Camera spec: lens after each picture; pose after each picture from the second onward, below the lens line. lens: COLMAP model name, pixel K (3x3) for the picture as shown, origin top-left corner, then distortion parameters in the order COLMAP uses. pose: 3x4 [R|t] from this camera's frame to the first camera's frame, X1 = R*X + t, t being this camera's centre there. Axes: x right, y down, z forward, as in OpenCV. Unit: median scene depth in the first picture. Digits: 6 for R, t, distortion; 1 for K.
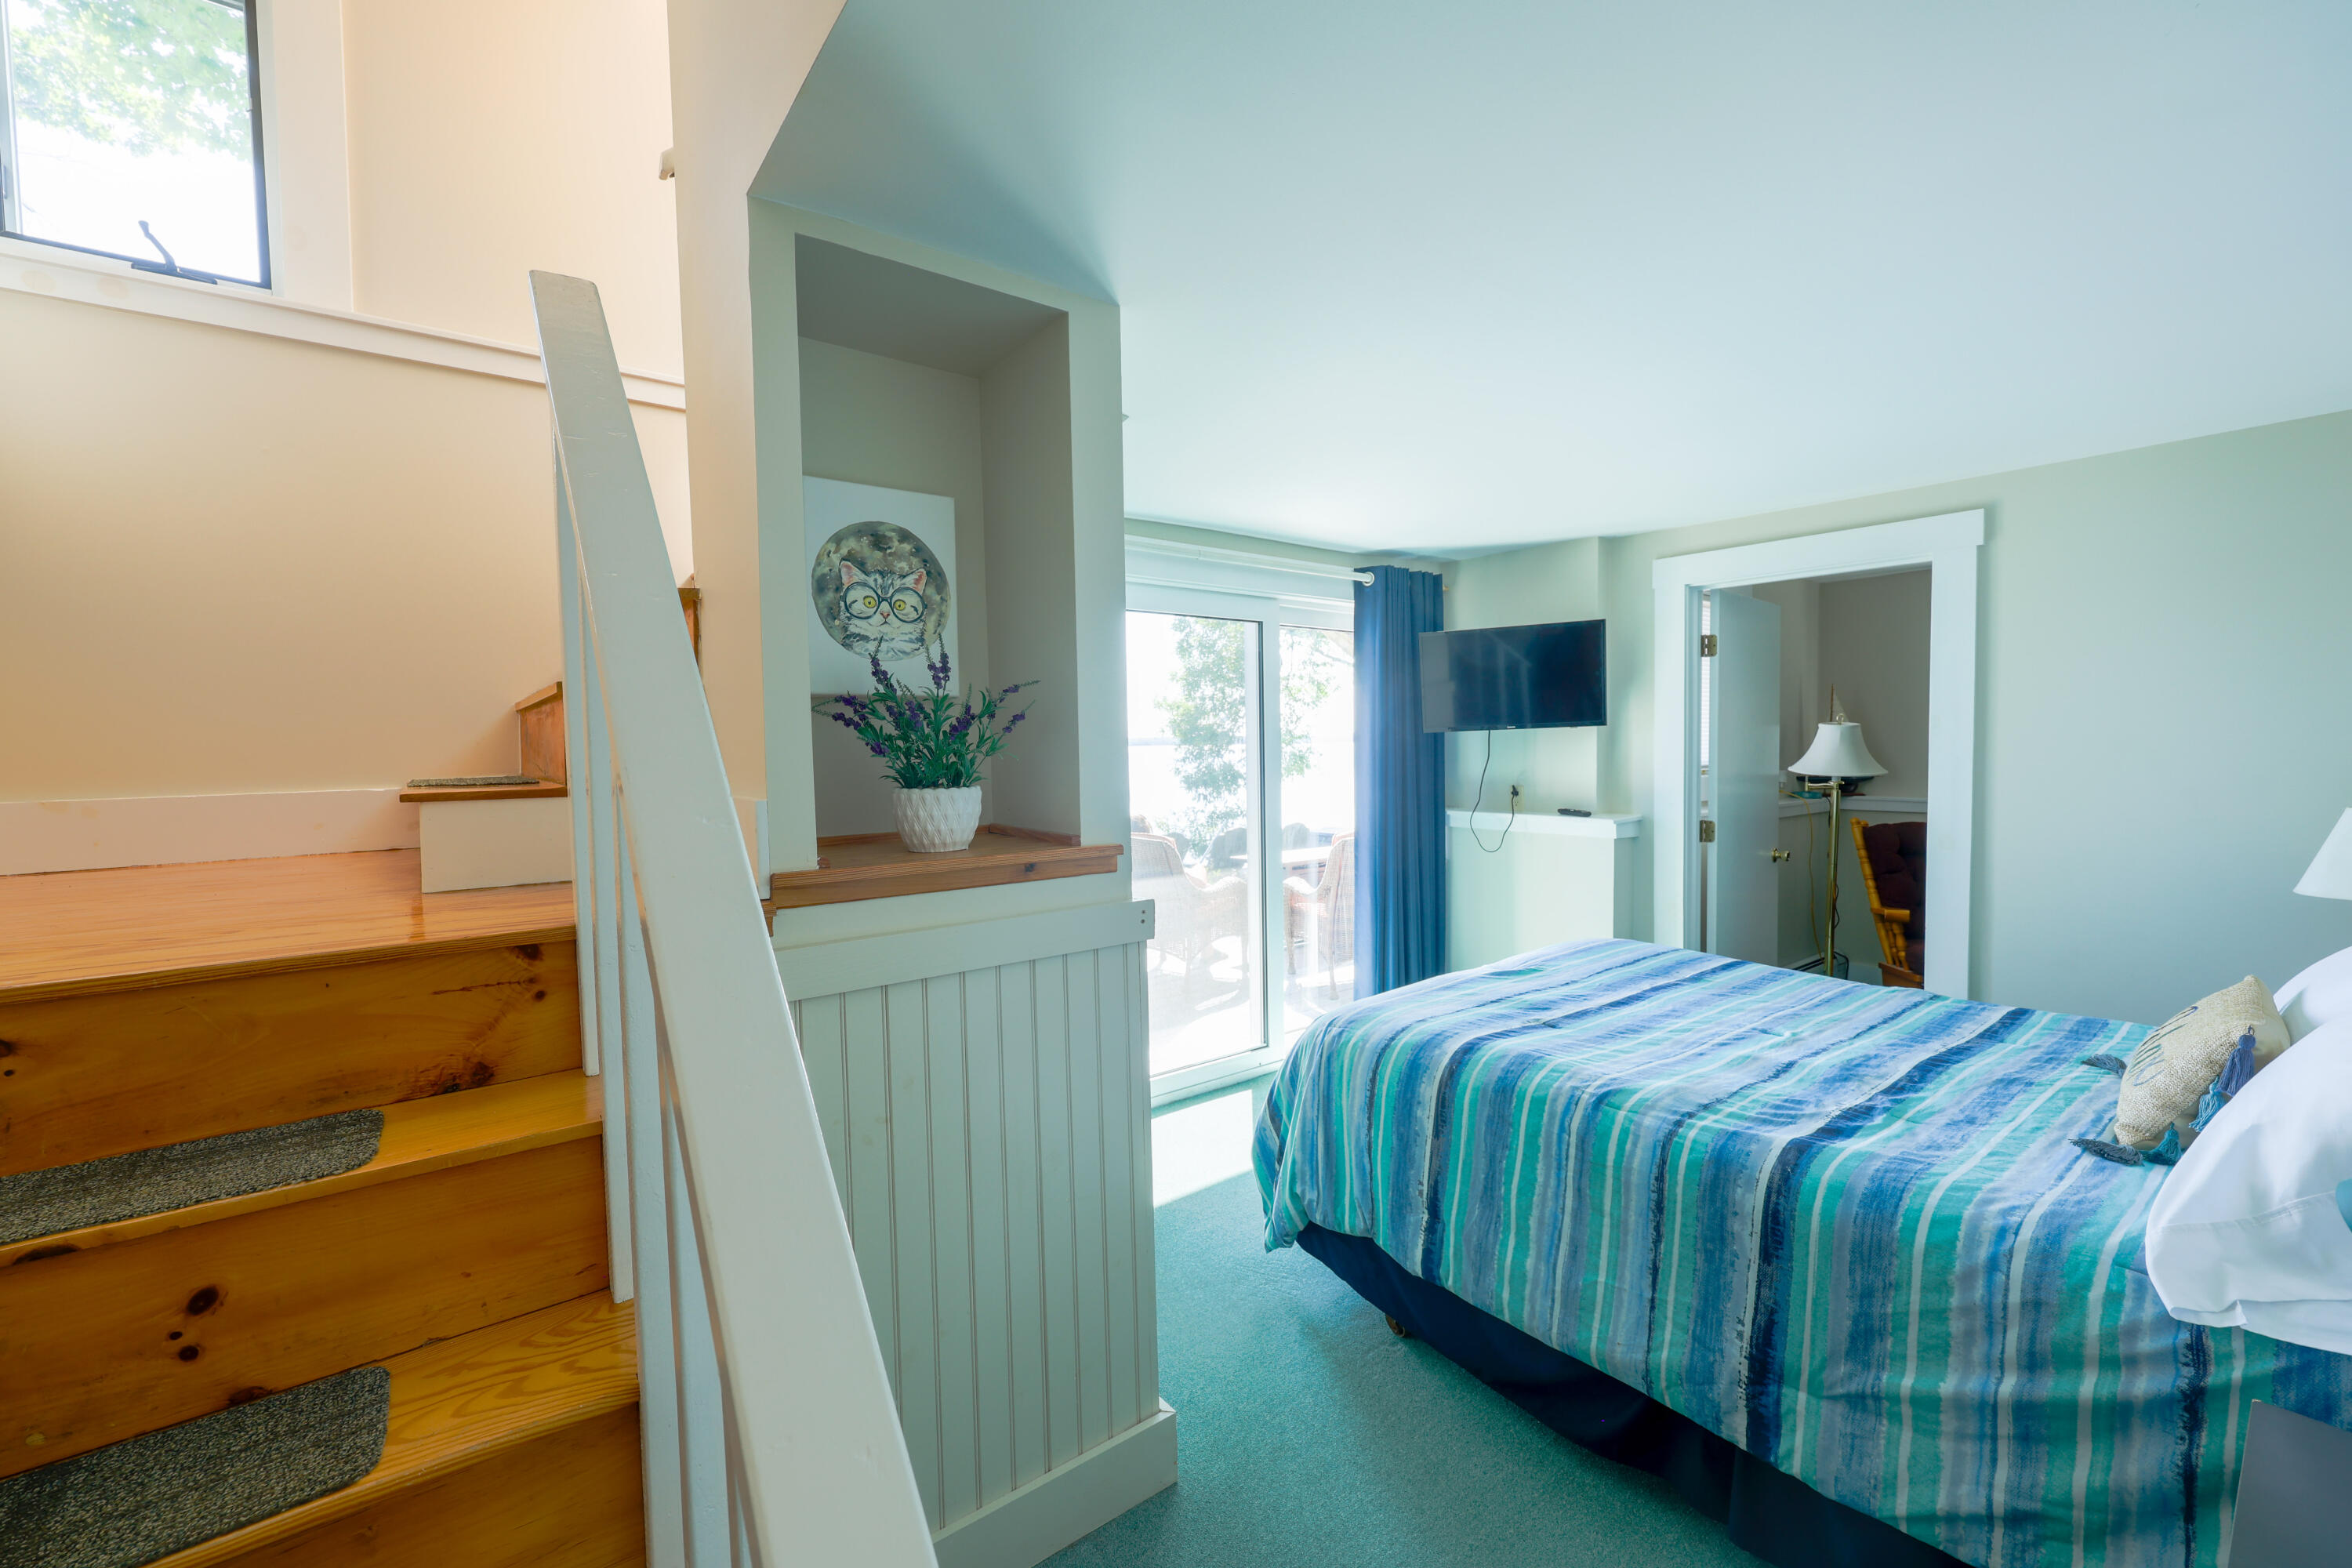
lens RADIAL K [[946.1, 0, 1161.3], [0, 946.1, 784.3], [0, 0, 1]] dist [0.000059, -0.000302]
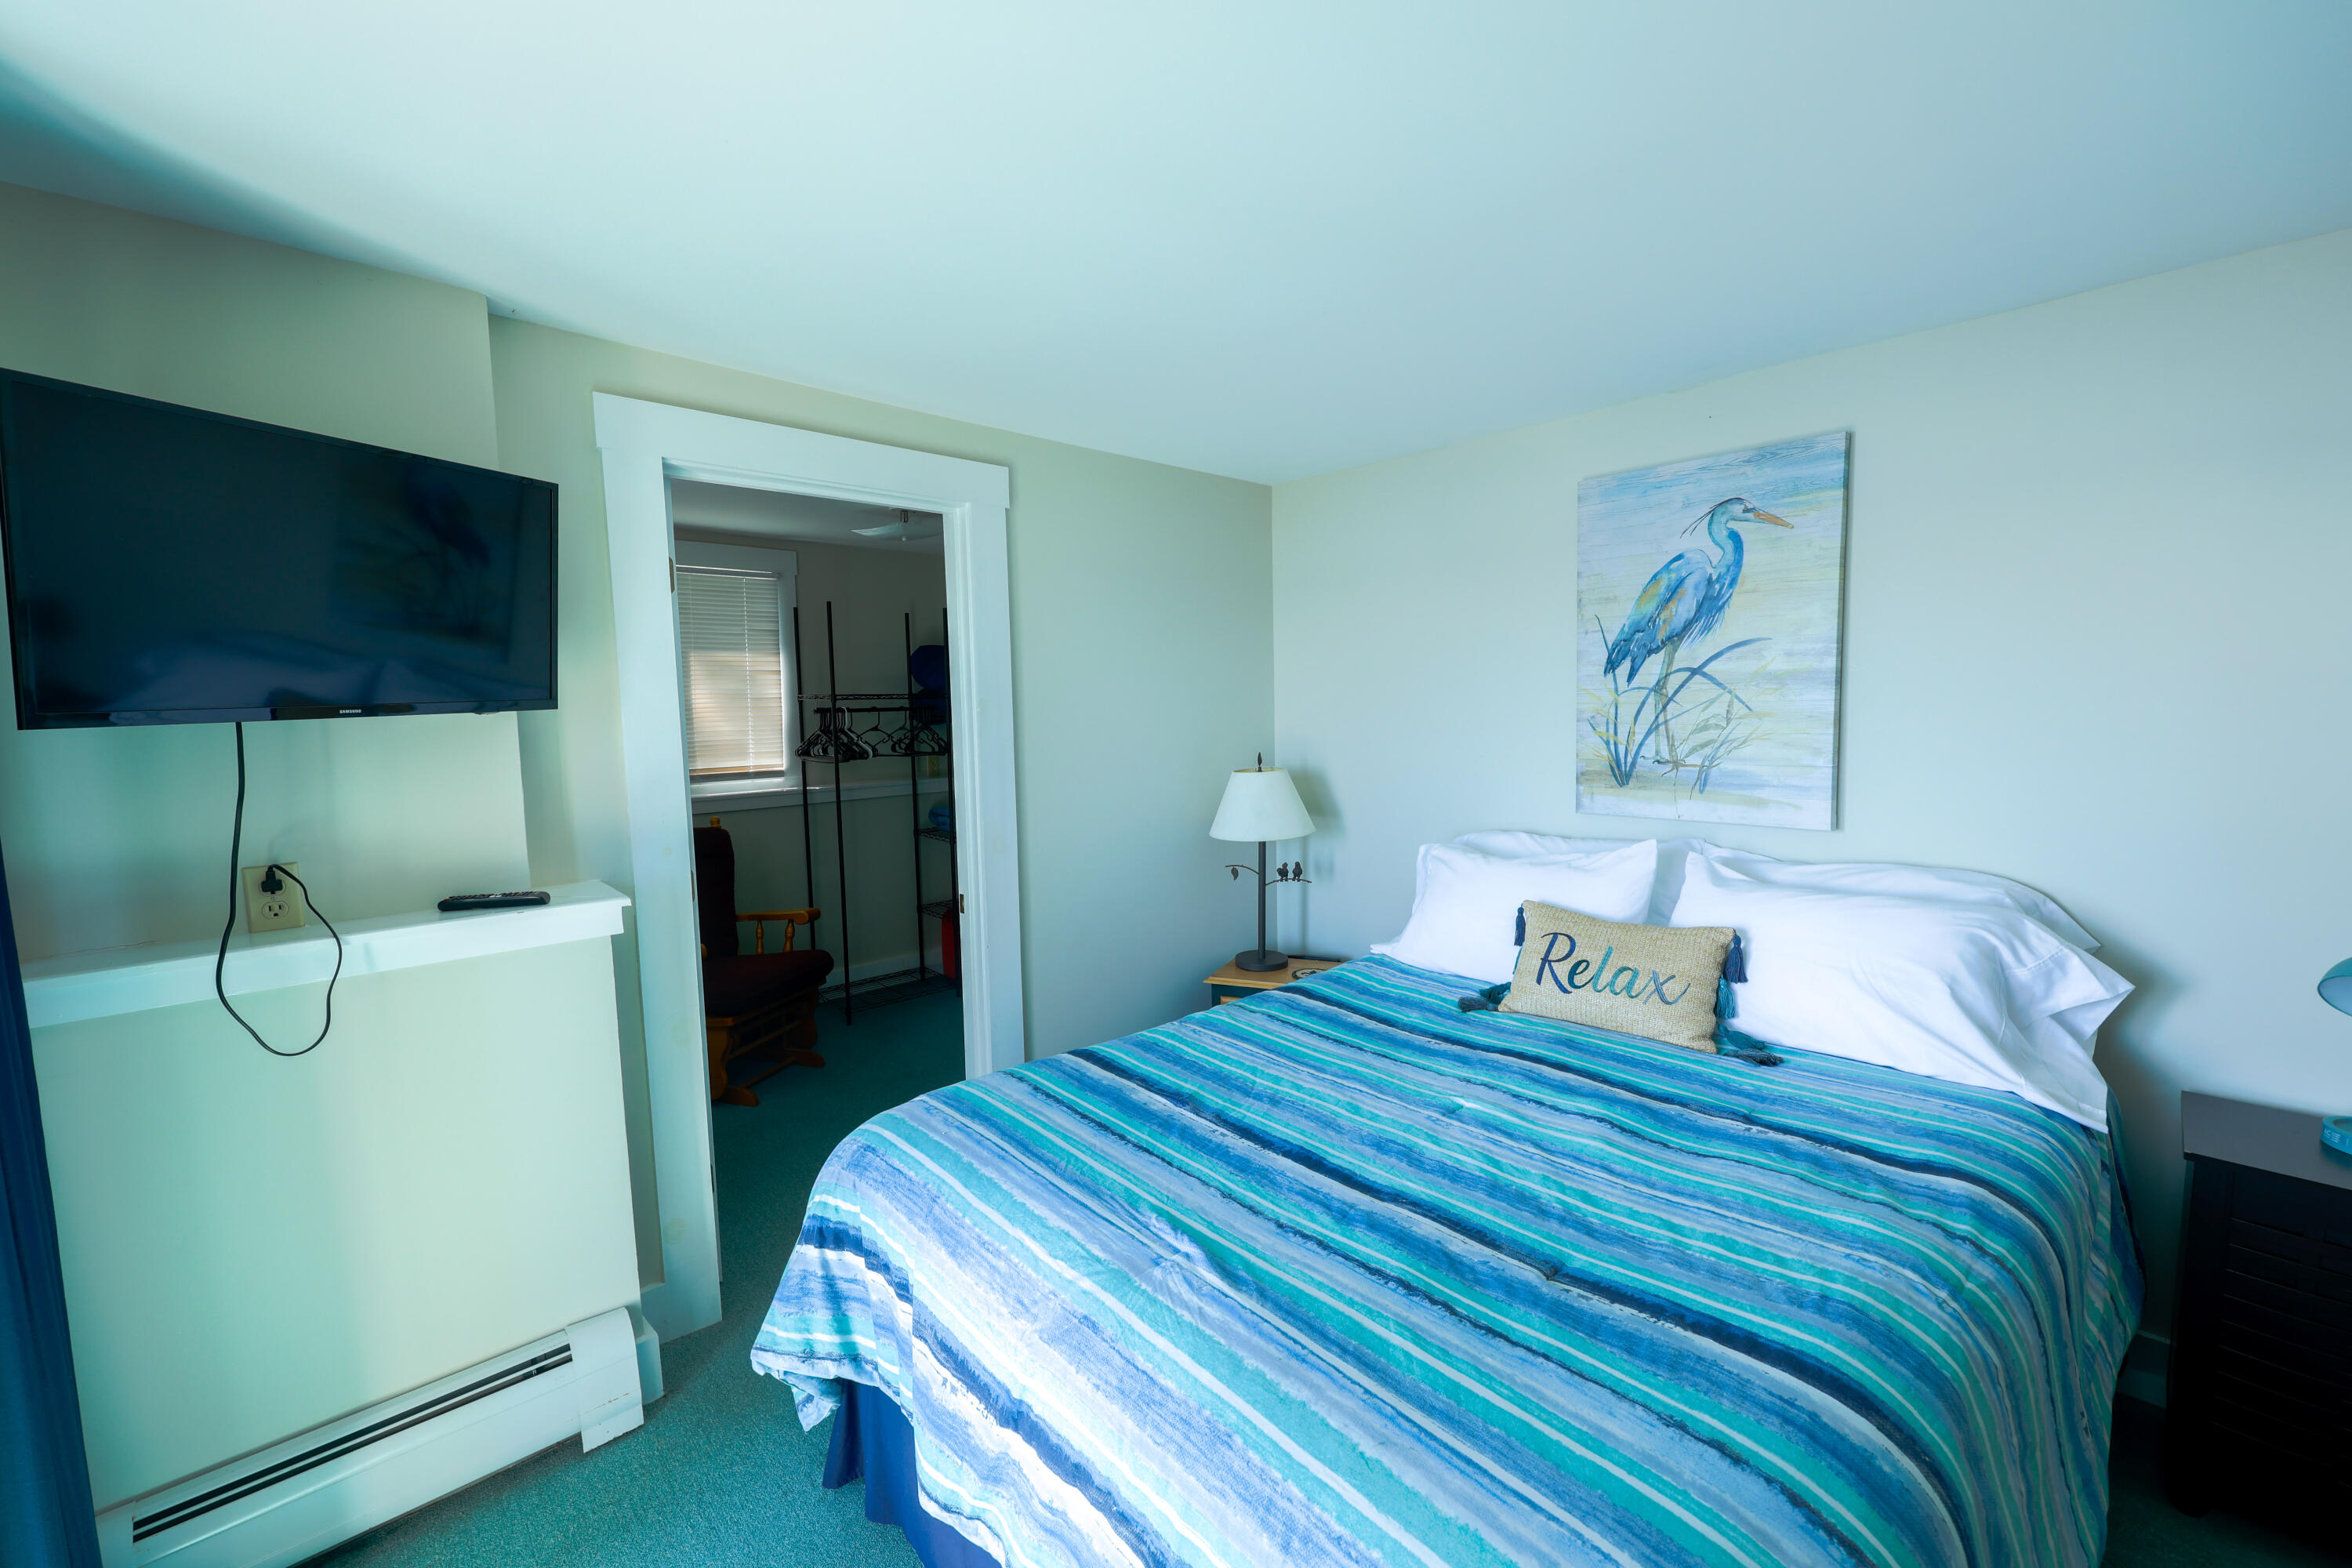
lens RADIAL K [[946.1, 0, 1161.3], [0, 946.1, 784.3], [0, 0, 1]] dist [0.000059, -0.000302]
pose [[-0.100233, -0.075758, 0.992076, -0.048613], [0.065070, 0.994463, 0.082514, -0.052988], [-0.992834, 0.072825, -0.094748, 0.906207]]
